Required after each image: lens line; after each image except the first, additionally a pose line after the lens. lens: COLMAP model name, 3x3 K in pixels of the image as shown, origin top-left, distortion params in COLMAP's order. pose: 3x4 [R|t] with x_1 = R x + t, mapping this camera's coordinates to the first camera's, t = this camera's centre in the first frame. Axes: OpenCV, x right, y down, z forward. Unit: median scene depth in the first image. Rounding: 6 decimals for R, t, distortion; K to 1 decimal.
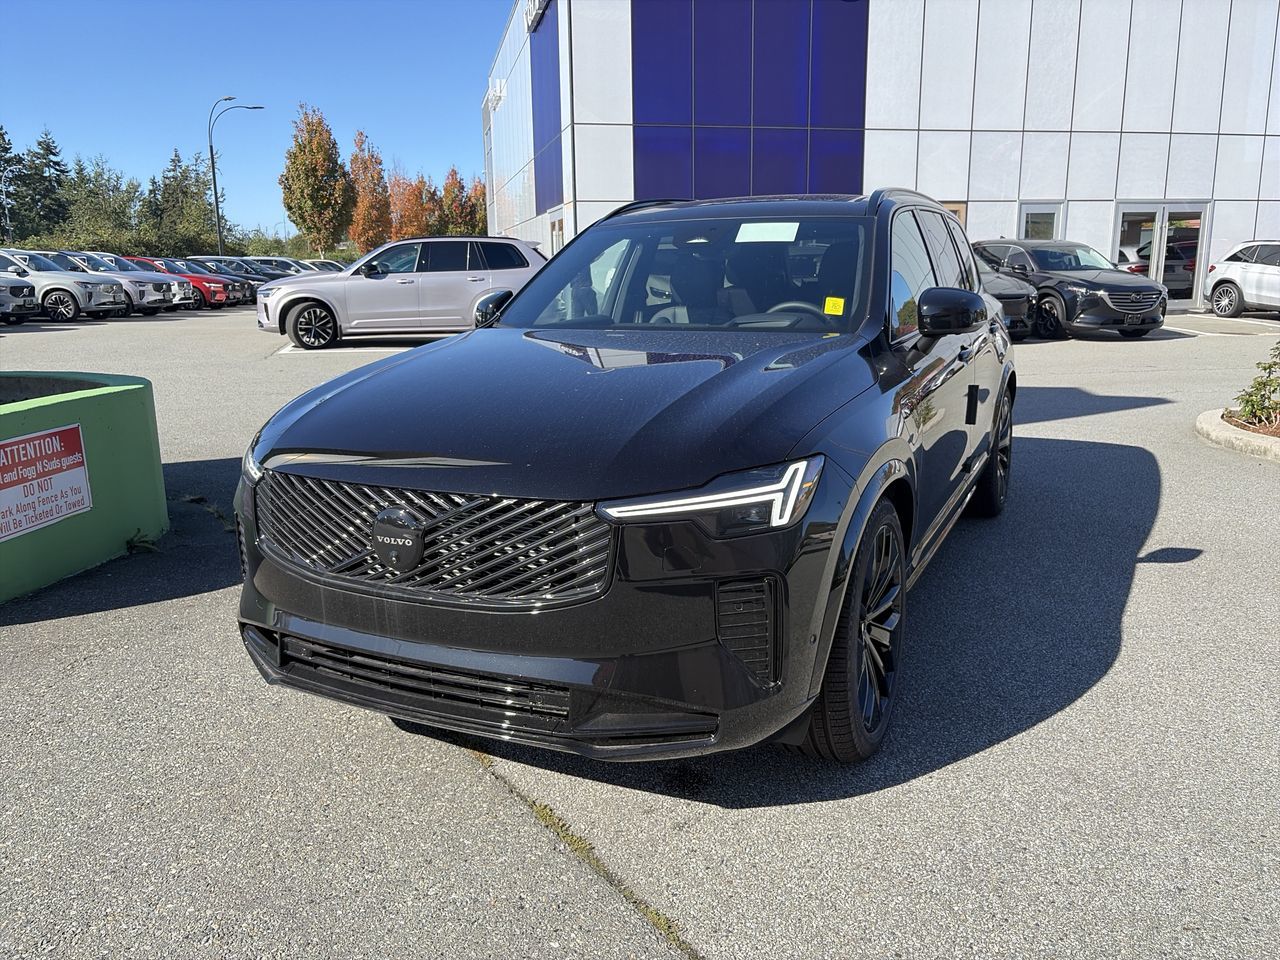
lens RADIAL K [[973.3, 0, 651.9], [0, 973.3, 475.8], [0, 0, 1]] dist [0.036574, -0.030960]
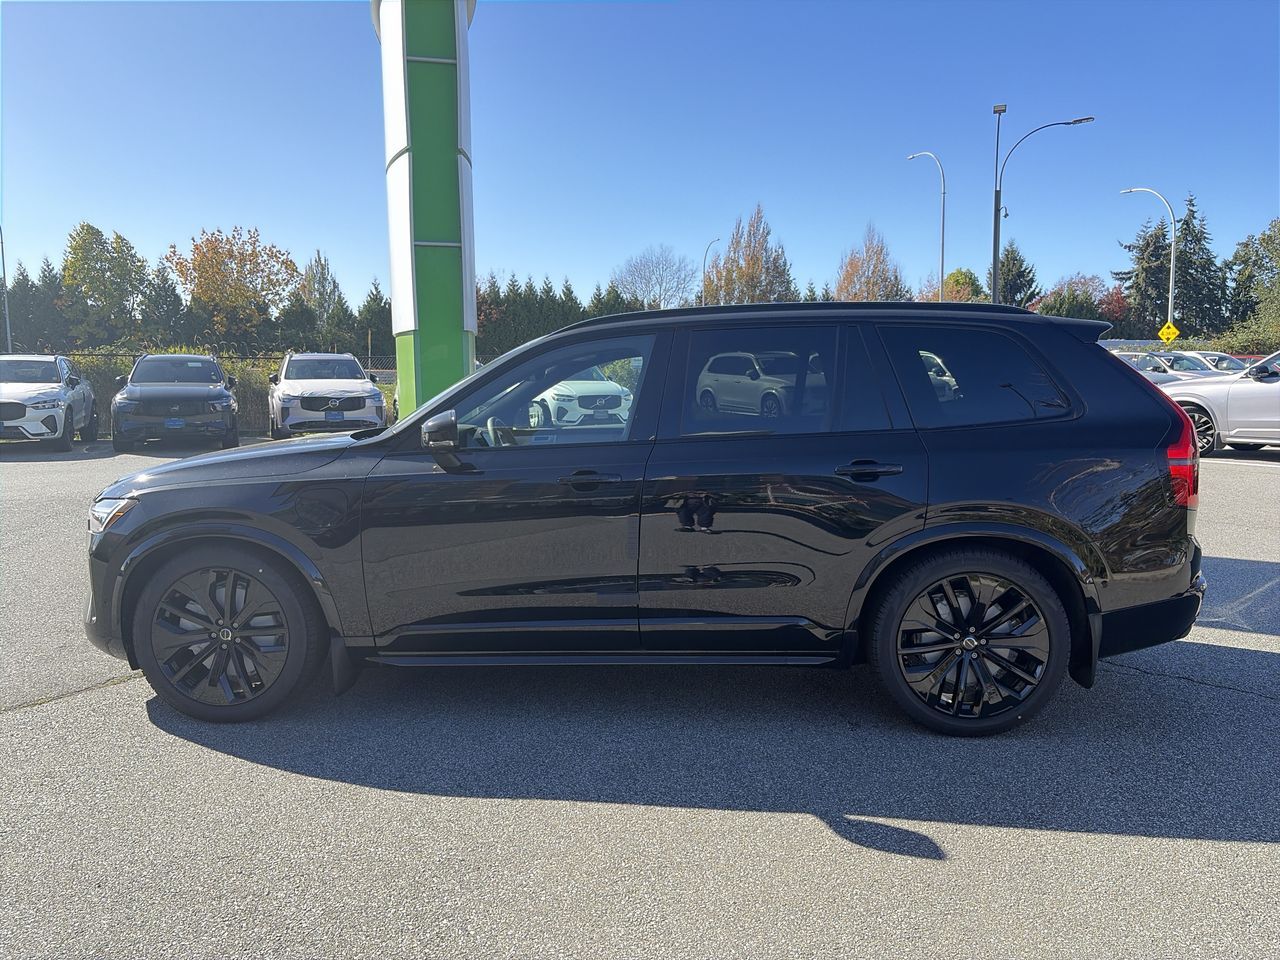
lens RADIAL K [[973.3, 0, 630.8], [0, 973.3, 487.3], [0, 0, 1]] dist [0.036574, -0.030960]
pose [[0.366793, 0.113019, -0.923412, 0.307173], [-0.188942, 0.980956, 0.045012, -0.042180], [0.910914, 0.157961, 0.381162, 0.167586]]
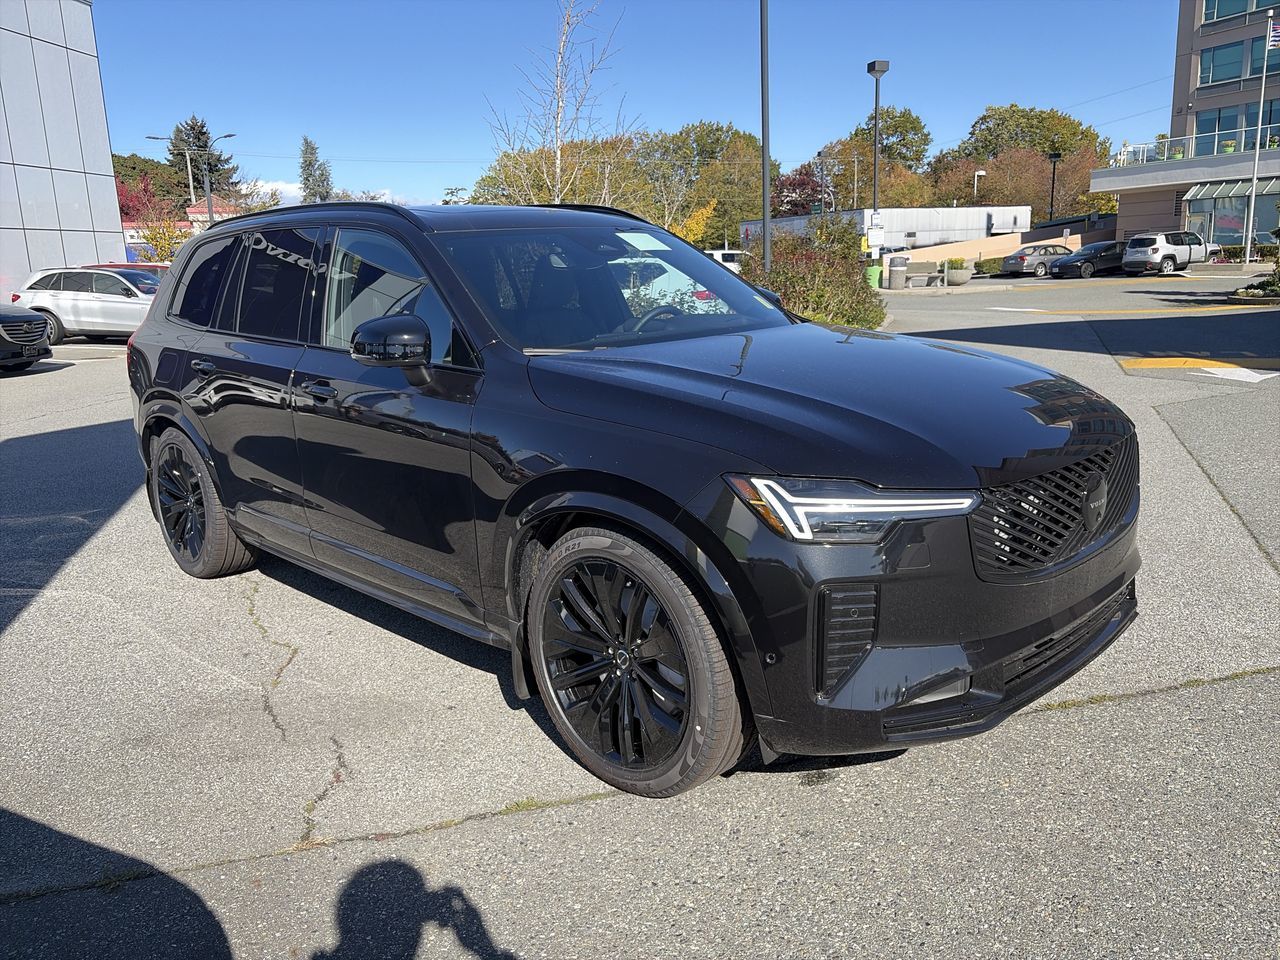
lens RADIAL K [[973.3, 0, 635.0], [0, 973.3, 470.3], [0, 0, 1]] dist [0.036574, -0.030960]
pose [[0.332061, -0.199401, 0.921941, -0.213093], [0.232685, 0.964511, 0.124801, -0.033765], [-0.914108, 0.173081, 0.366674, 0.154872]]
